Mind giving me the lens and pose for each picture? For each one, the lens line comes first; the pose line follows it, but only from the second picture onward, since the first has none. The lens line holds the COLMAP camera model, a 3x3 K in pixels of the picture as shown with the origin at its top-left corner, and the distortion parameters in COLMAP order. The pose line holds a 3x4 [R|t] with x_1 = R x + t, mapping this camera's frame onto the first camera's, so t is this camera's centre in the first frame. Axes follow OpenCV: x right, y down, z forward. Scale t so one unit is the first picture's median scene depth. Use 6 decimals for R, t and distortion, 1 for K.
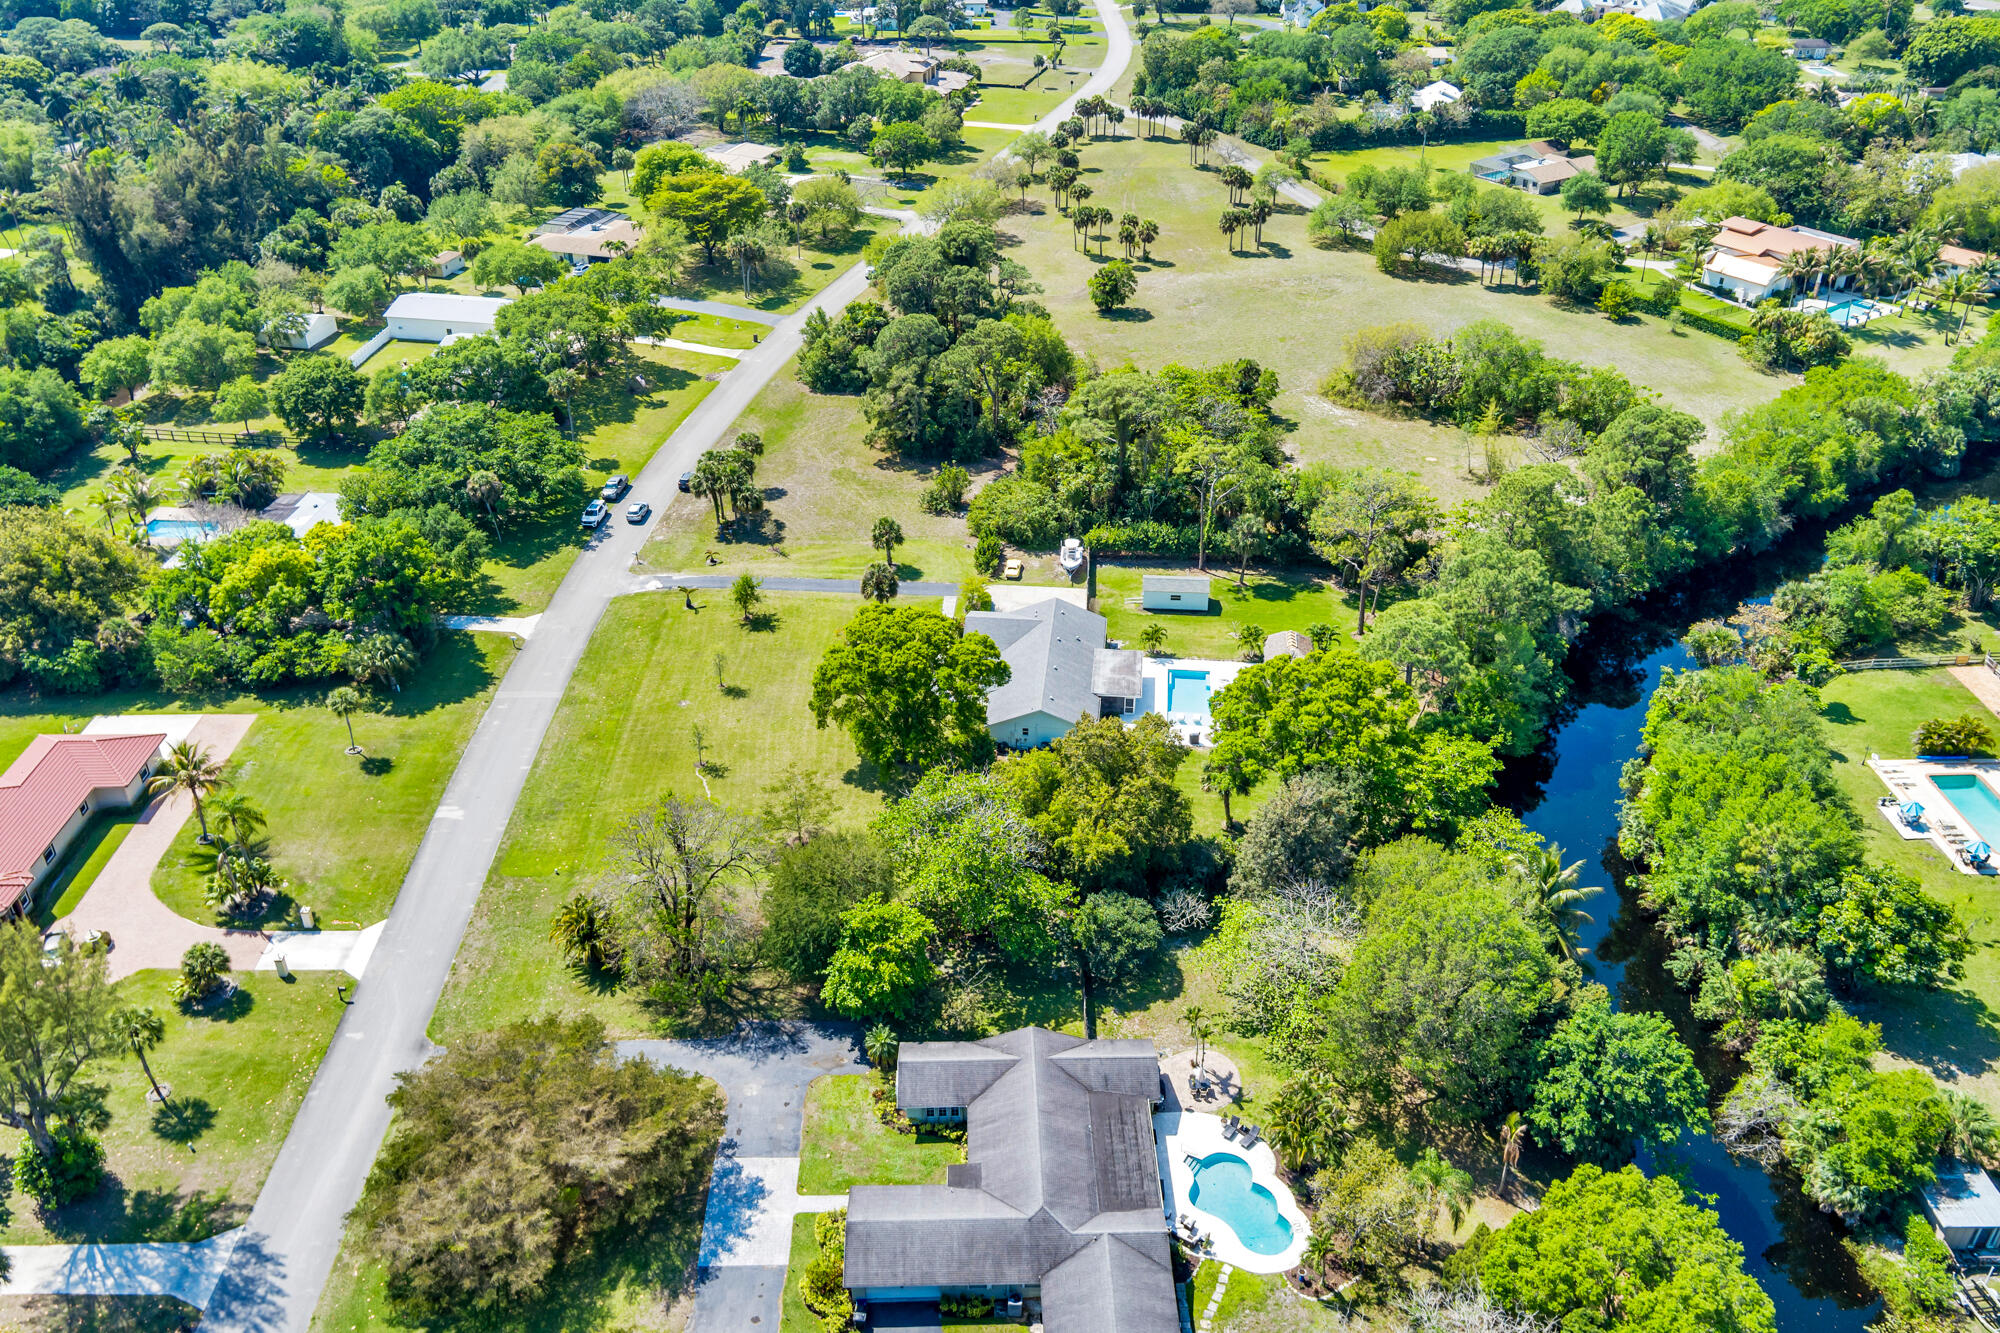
lens RADIAL K [[1601.5, 0, 1003.8], [0, 1601.5, 657.3], [0, 0, 1]] dist [-0.007213, -0.005565]
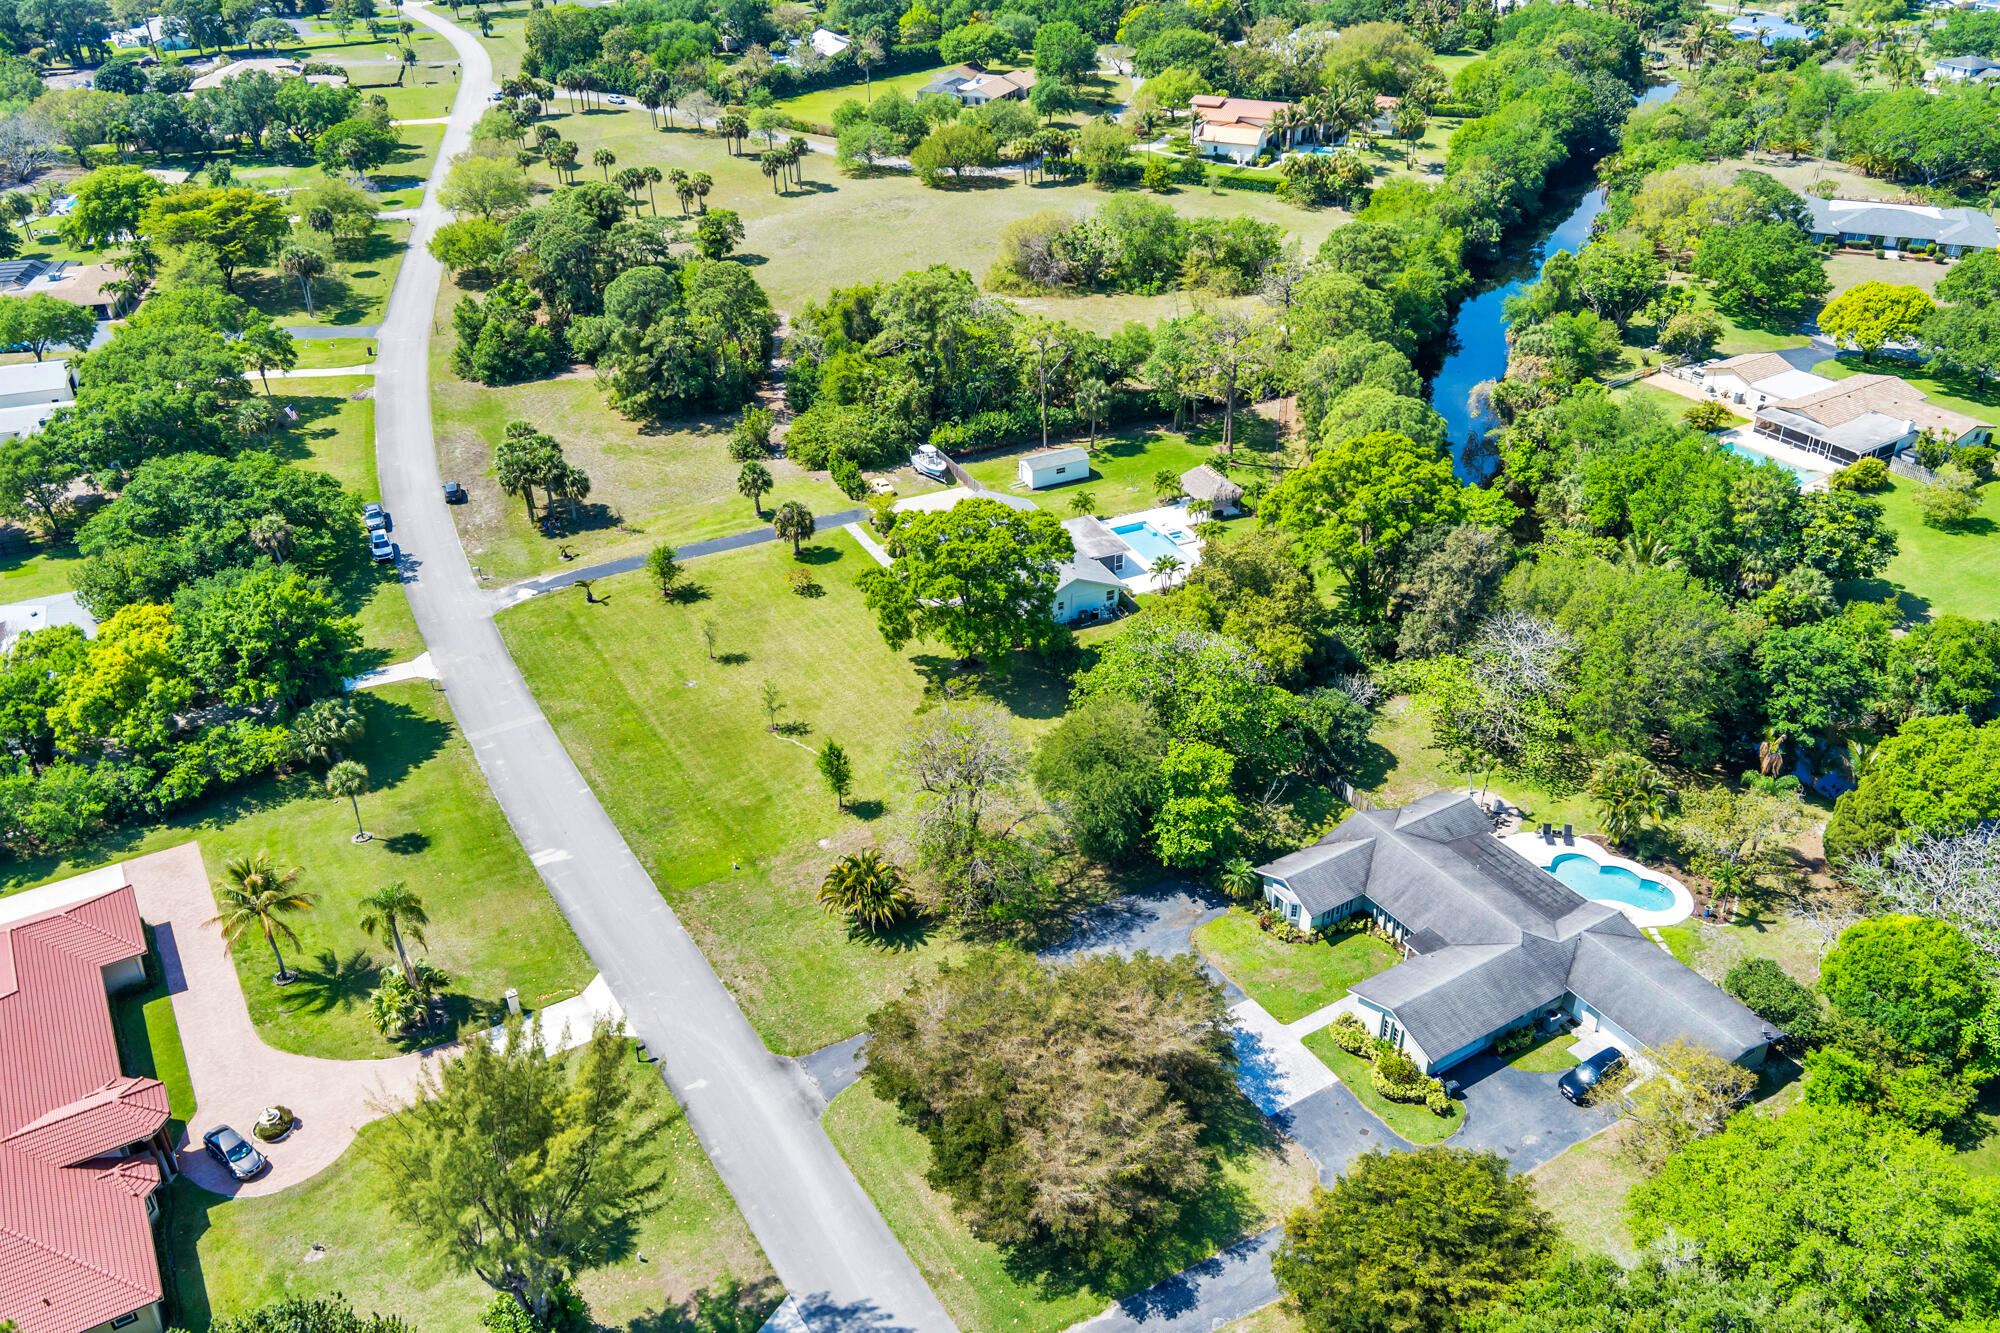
lens RADIAL K [[1601.5, 0, 1007.3], [0, 1601.5, 654.9], [0, 0, 1]] dist [-0.007213, -0.005565]
pose [[0.864919, -0.266101, 0.425565, -0.353507], [0.269965, 0.961438, 0.052500, 0.011627], [-0.423124, 0.069479, 0.903404, 0.095737]]
